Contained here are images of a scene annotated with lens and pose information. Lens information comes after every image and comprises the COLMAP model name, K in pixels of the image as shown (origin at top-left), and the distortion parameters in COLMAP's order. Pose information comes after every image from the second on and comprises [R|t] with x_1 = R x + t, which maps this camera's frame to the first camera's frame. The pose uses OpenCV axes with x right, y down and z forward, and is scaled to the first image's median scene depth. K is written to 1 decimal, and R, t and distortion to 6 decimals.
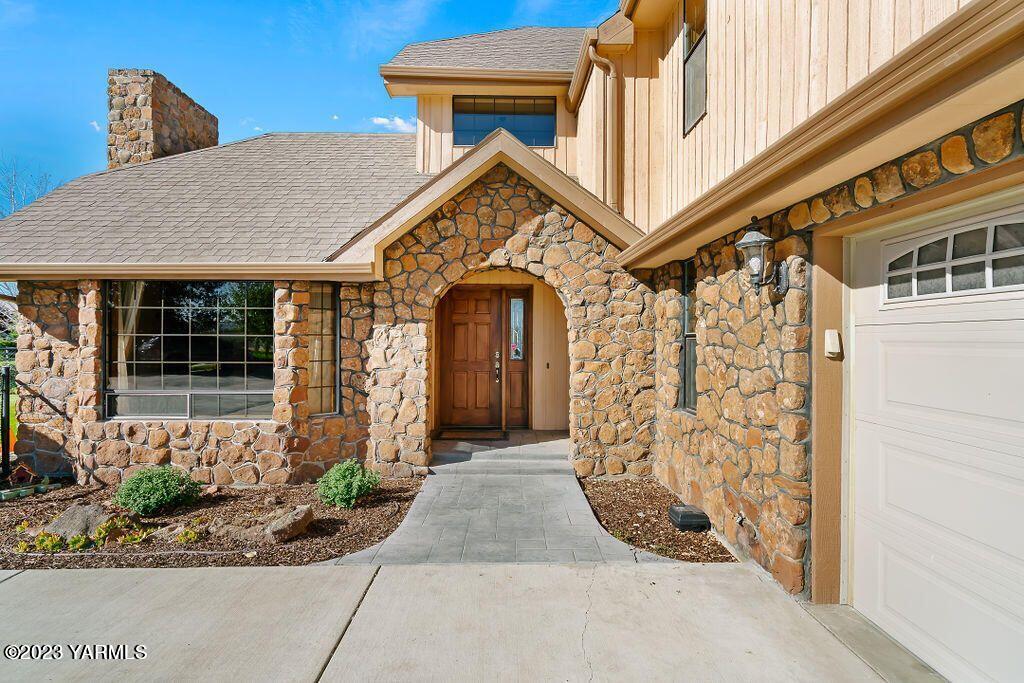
lens RADIAL K [[512.7, 0, 513.9], [0, 512.7, 342.4], [0, 0, 1]] dist [-0.000131, 0.002573]
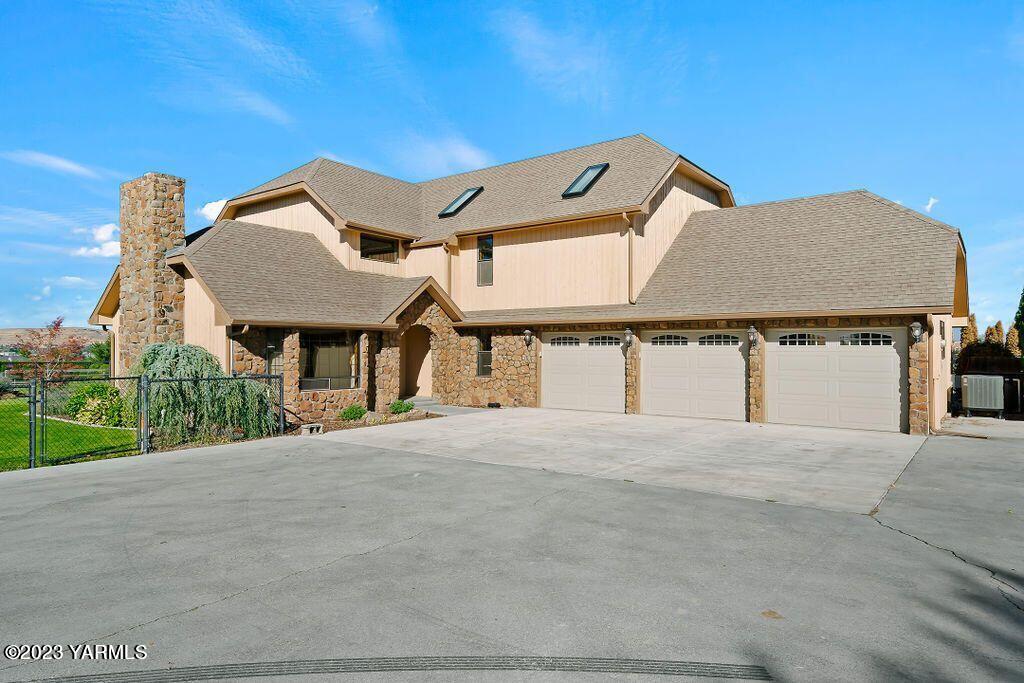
lens RADIAL K [[655.4, 0, 511.3], [0, 655.4, 341.9], [0, 0, 1]] dist [0.001527, 0.000300]
pose [[0.608407, 0.004294, 0.793614, -2.338055], [0.005993, 0.999932, -0.010004, -0.029099], [-0.793603, 0.010843, 0.608340, -1.340788]]
